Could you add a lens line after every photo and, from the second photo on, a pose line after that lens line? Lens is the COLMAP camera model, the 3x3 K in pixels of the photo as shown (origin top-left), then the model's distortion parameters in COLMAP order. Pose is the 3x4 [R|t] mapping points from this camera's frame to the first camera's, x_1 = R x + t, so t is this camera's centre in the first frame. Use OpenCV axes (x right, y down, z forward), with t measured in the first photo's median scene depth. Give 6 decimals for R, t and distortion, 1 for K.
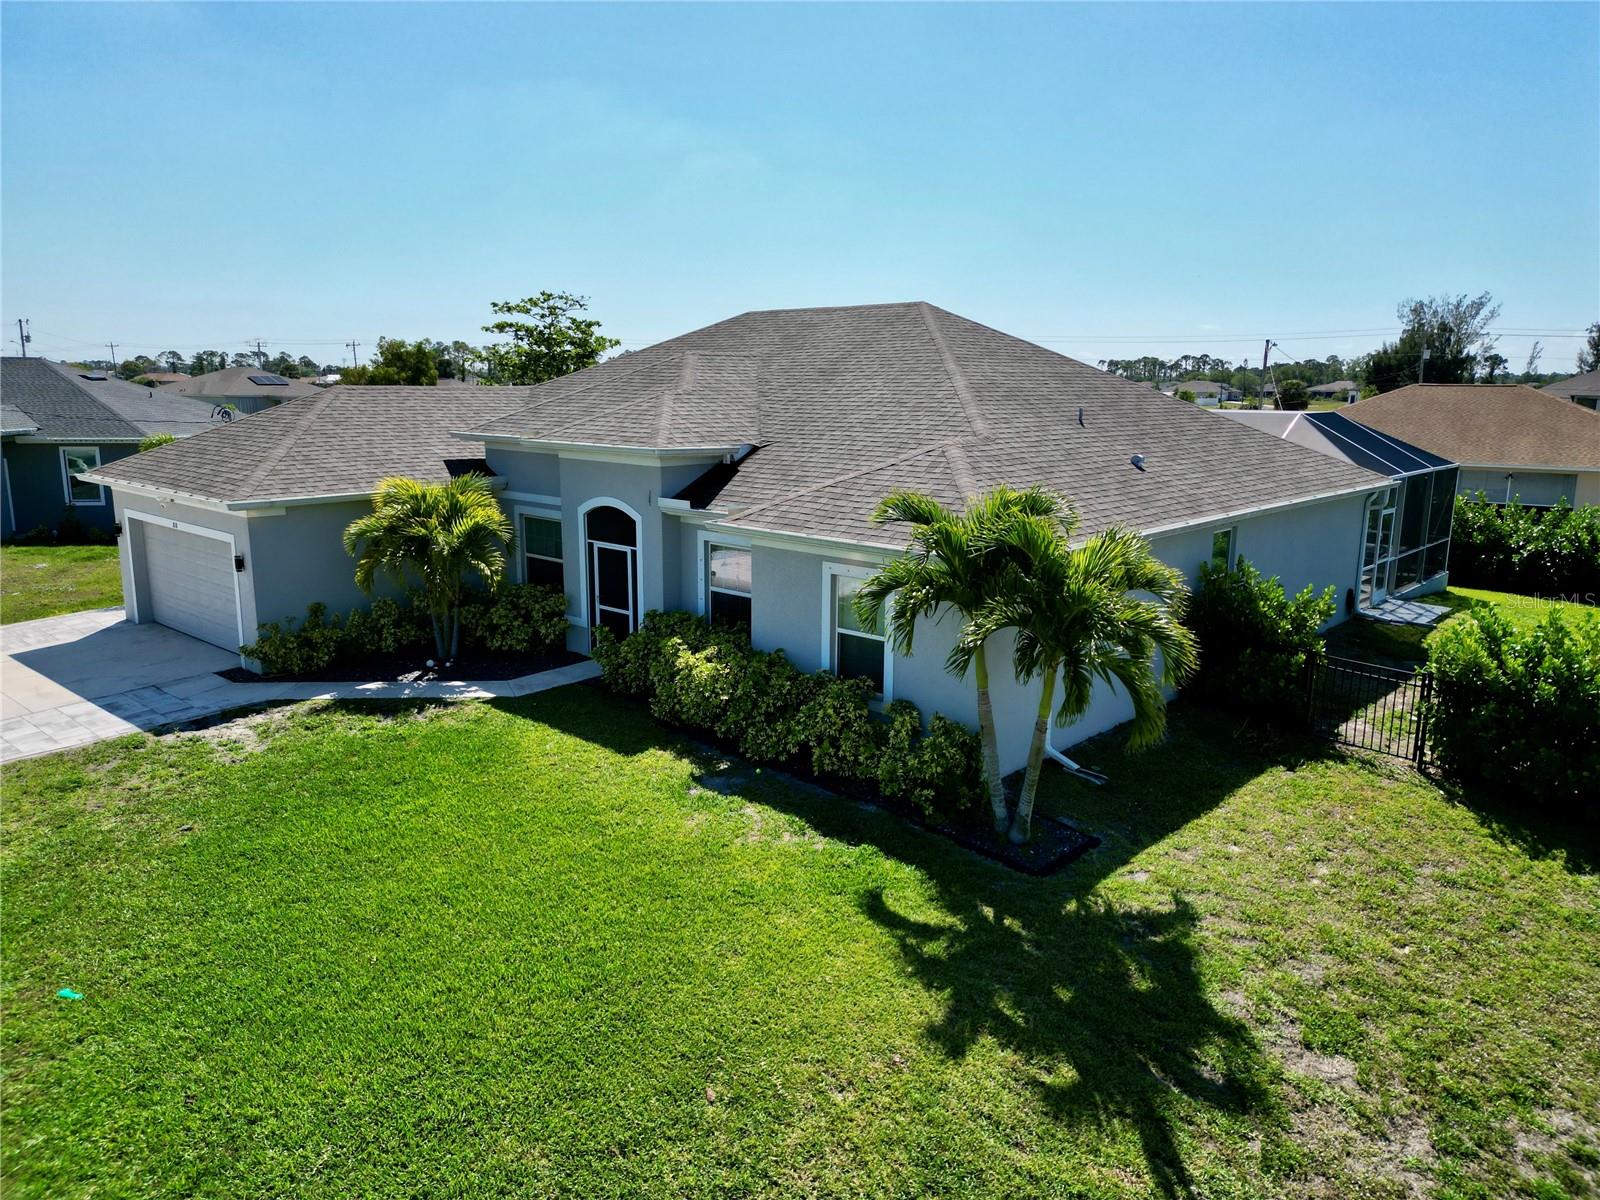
lens RADIAL K [[1148.1, 0, 810.9], [0, 1148.1, 589.9], [0, 0, 1]] dist [0.031640, -0.011794]
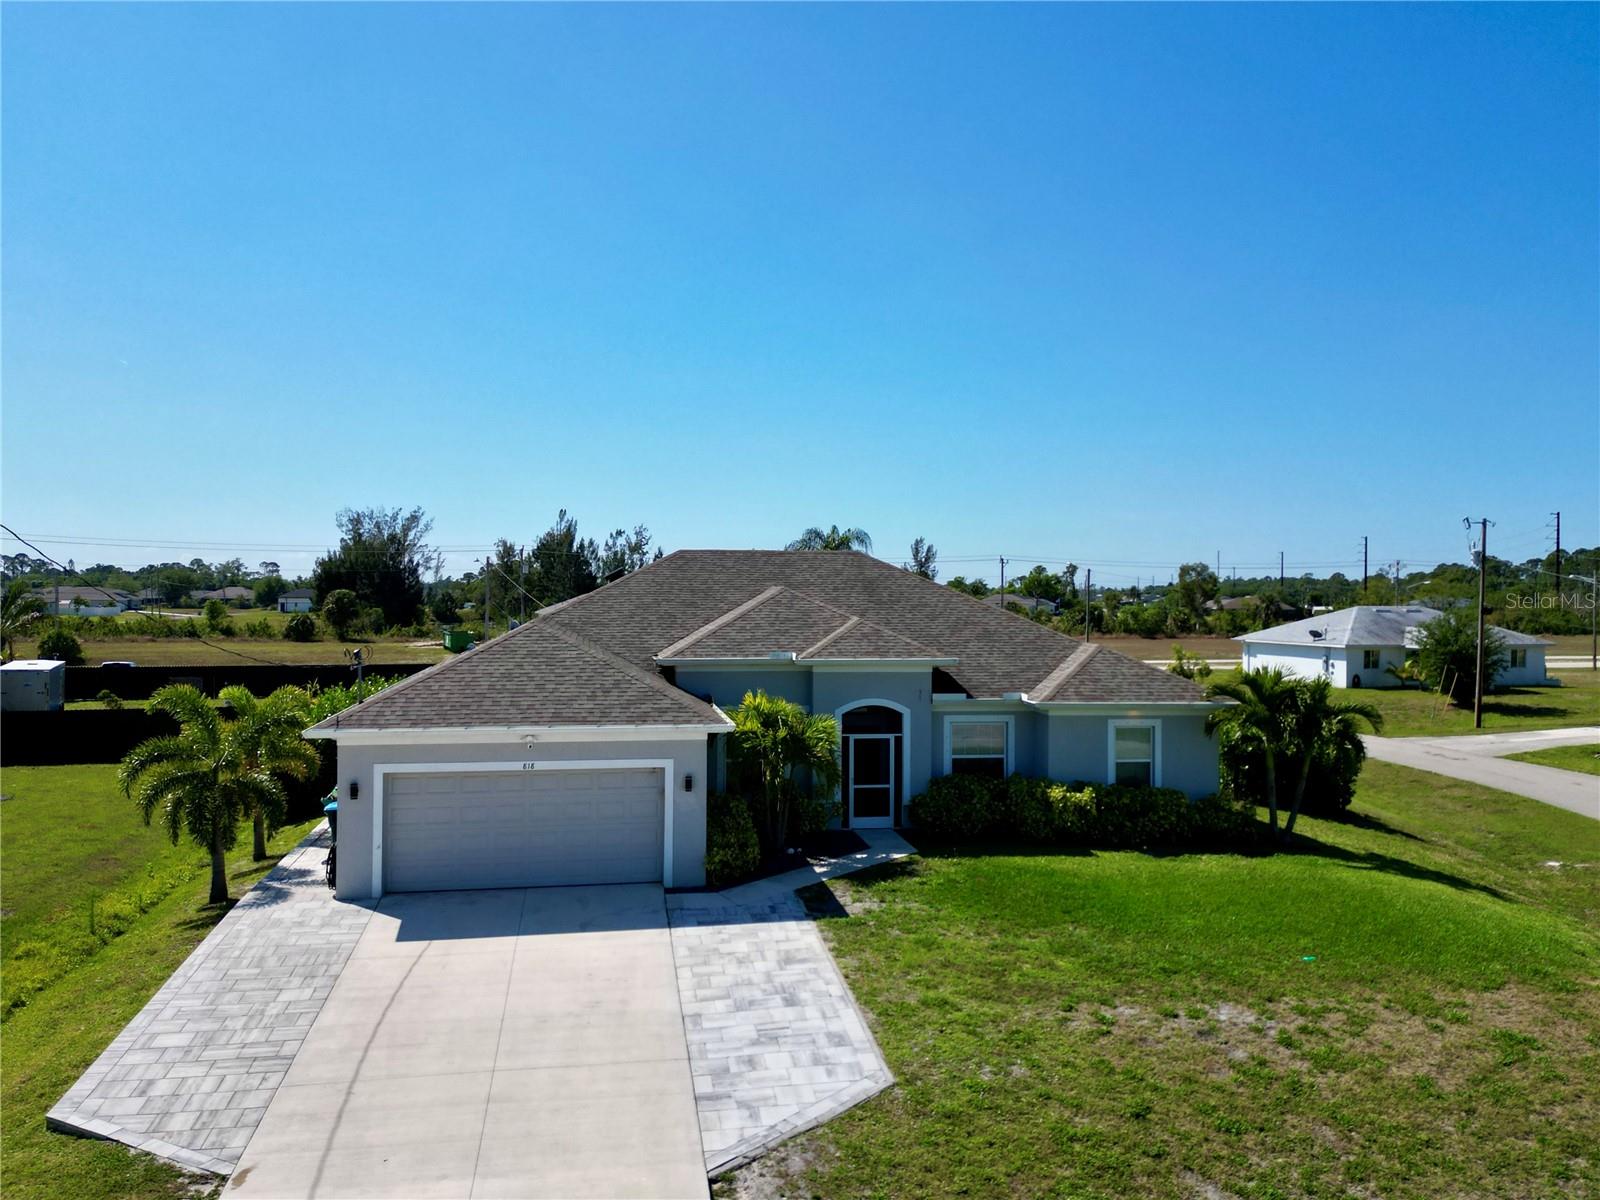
lens RADIAL K [[1286.9, 0, 798.2], [0, 1286.9, 607.7], [0, 0, 1]] dist [0.045967, -0.032883]
pose [[0.621167, -0.012296, 0.783582, -1.611772], [0.137582, 0.986059, -0.093592, -0.067732], [-0.771507, 0.165943, 0.614199, 0.170911]]
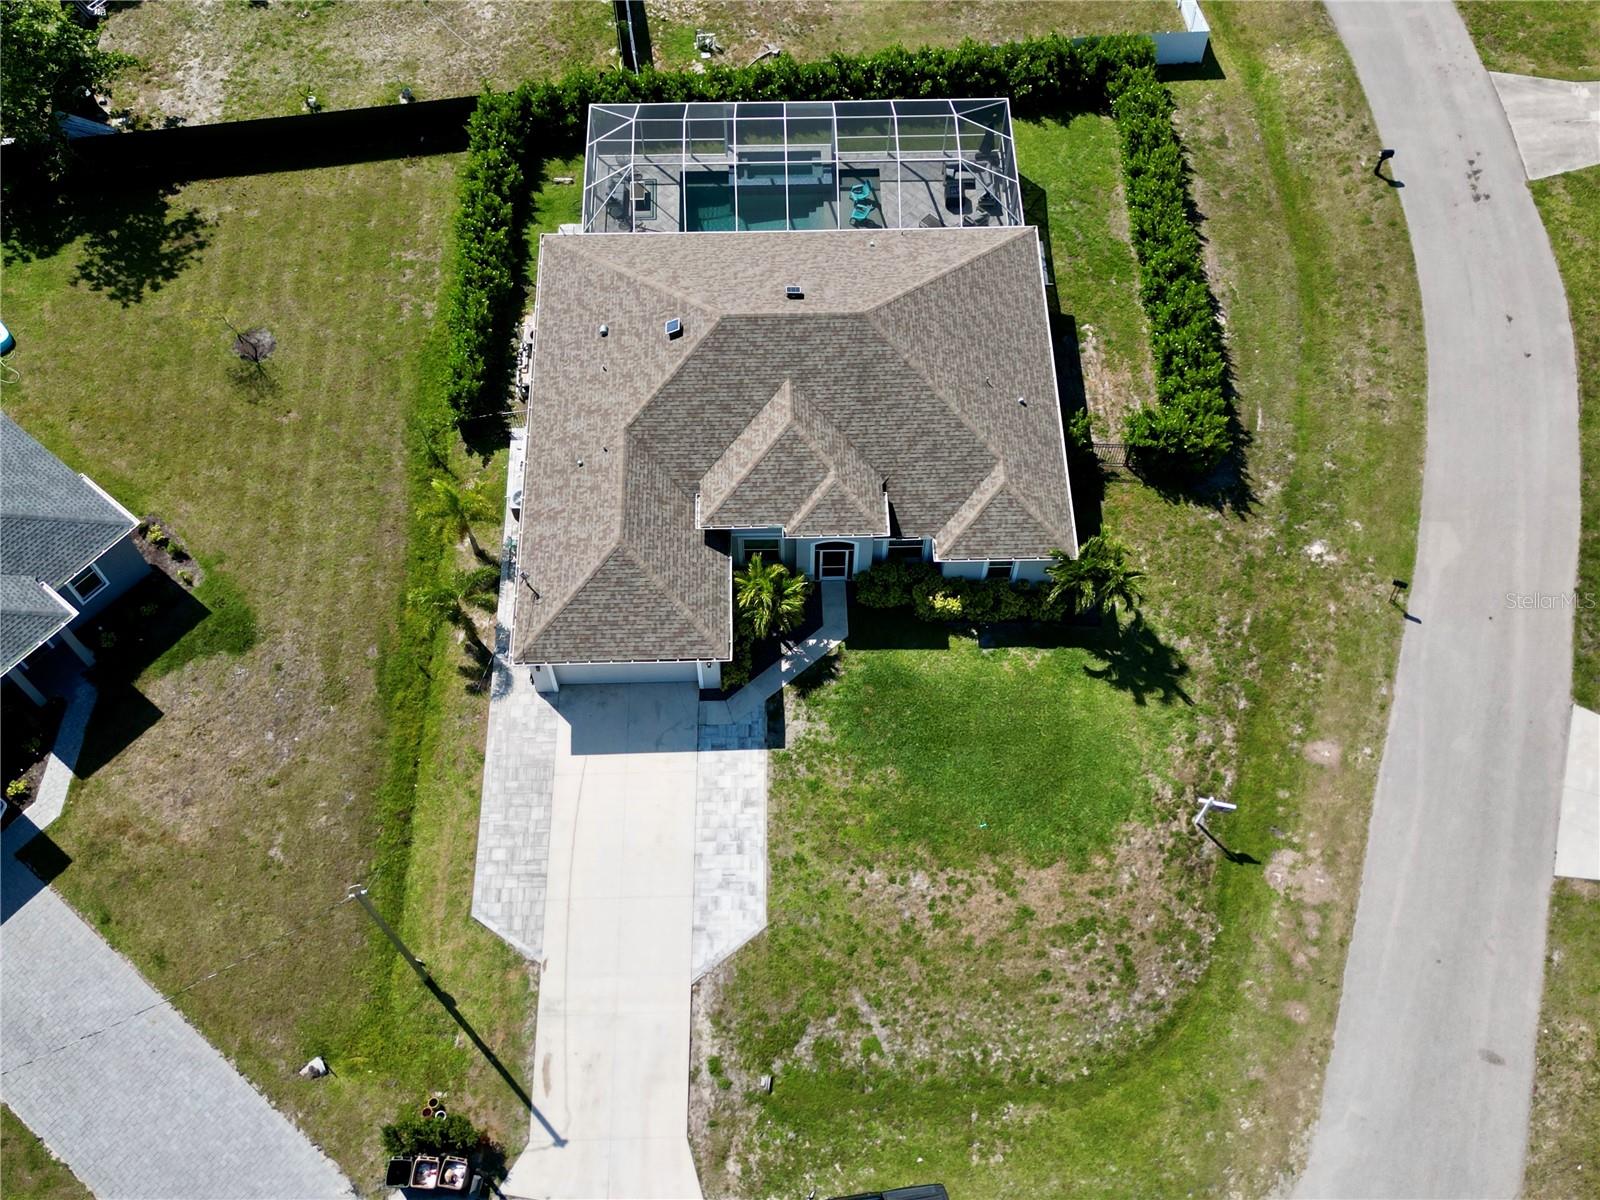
lens RADIAL K [[1539.4, 0, 790.8], [0, 1539.4, 602.8], [0, 0, 1]] dist [0.034162, 0.000000]
pose [[0.728899, -0.597373, 0.334441, -1.434971], [0.129400, 0.599913, 0.789532, -2.573401], [-0.672281, -0.532212, 0.514576, -0.502224]]
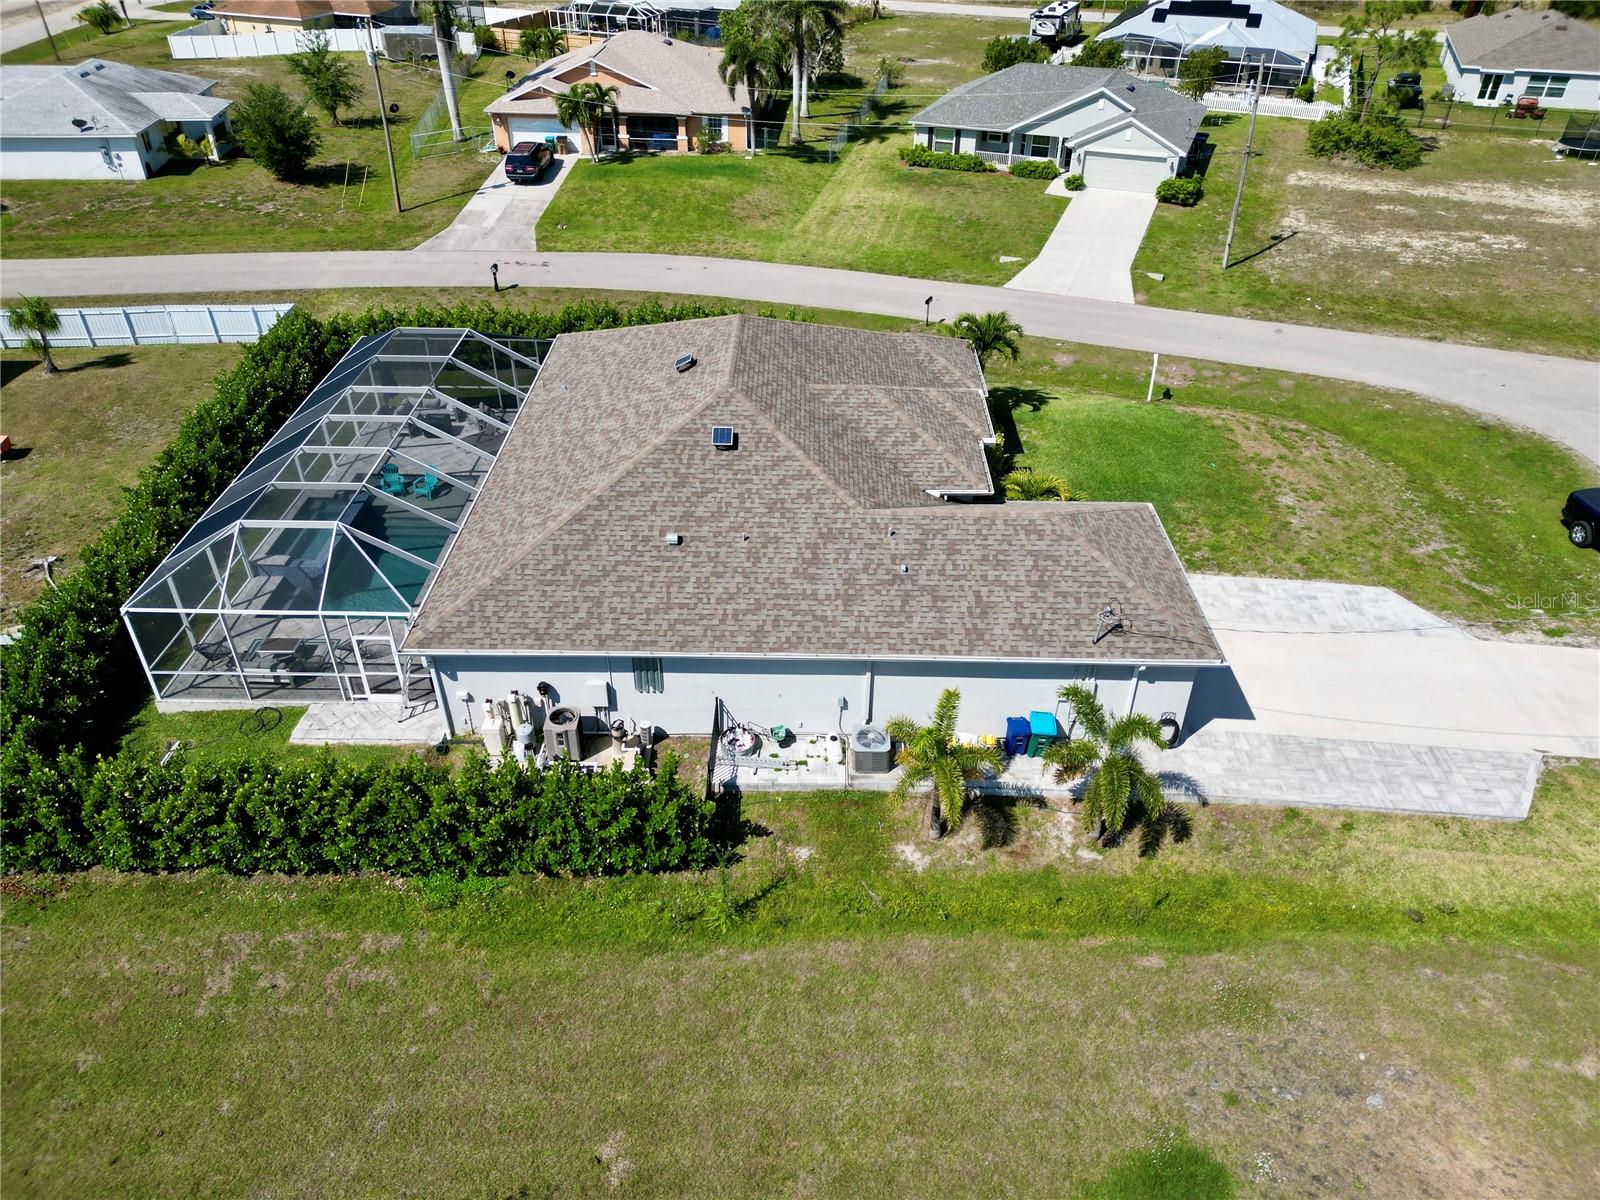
lens RADIAL K [[1148.1, 0, 800.6], [0, 1148.1, 603.4], [0, 0, 1]] dist [0.031640, -0.011794]
pose [[-0.661892, -0.437874, 0.608412, -1.432450], [0.120135, 0.739194, 0.662692, -1.329234], [-0.739910, 0.511722, -0.436662, 2.487265]]
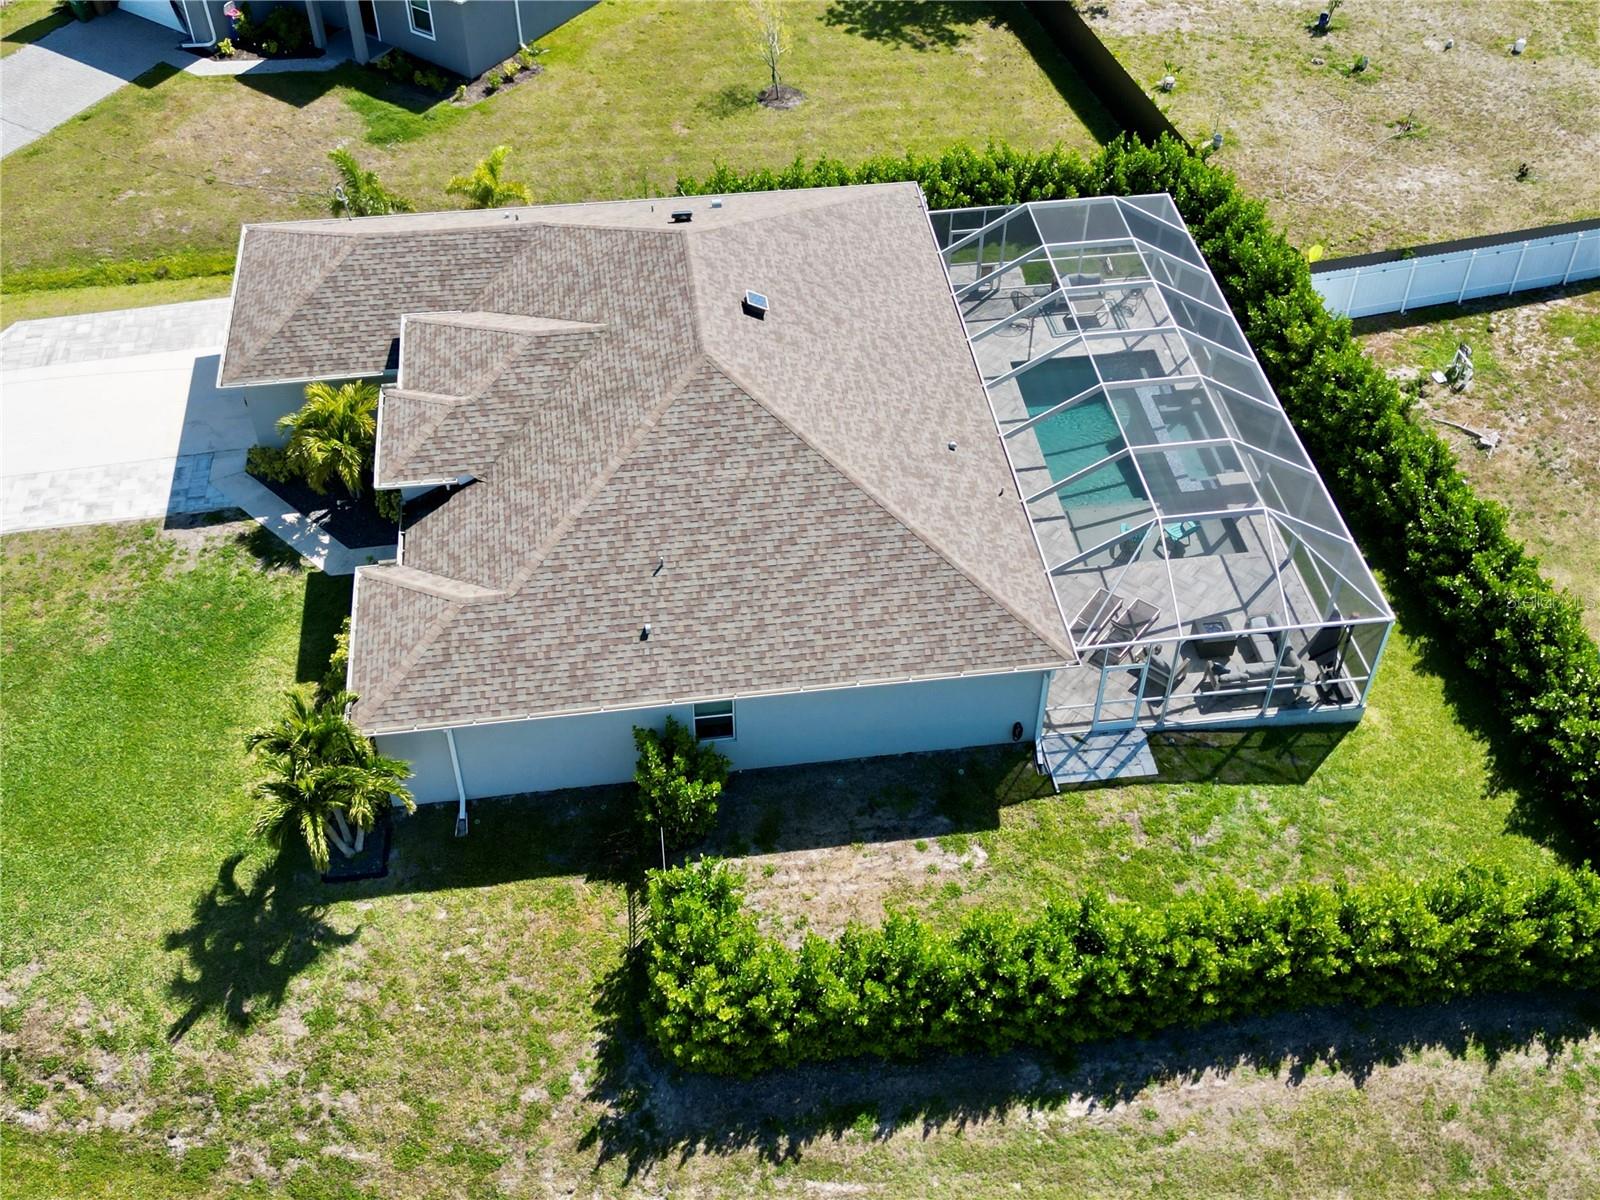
lens RADIAL K [[1705.4, 0, 799.8], [0, 1705.4, 596.6], [0, 0, 1]] dist [0.065425, 0.000000]
pose [[0.764365, 0.452143, -0.459689, 1.443411], [-0.117781, 0.798848, 0.589890, -1.461665], [0.633936, -0.396748, 0.663865, -0.182953]]
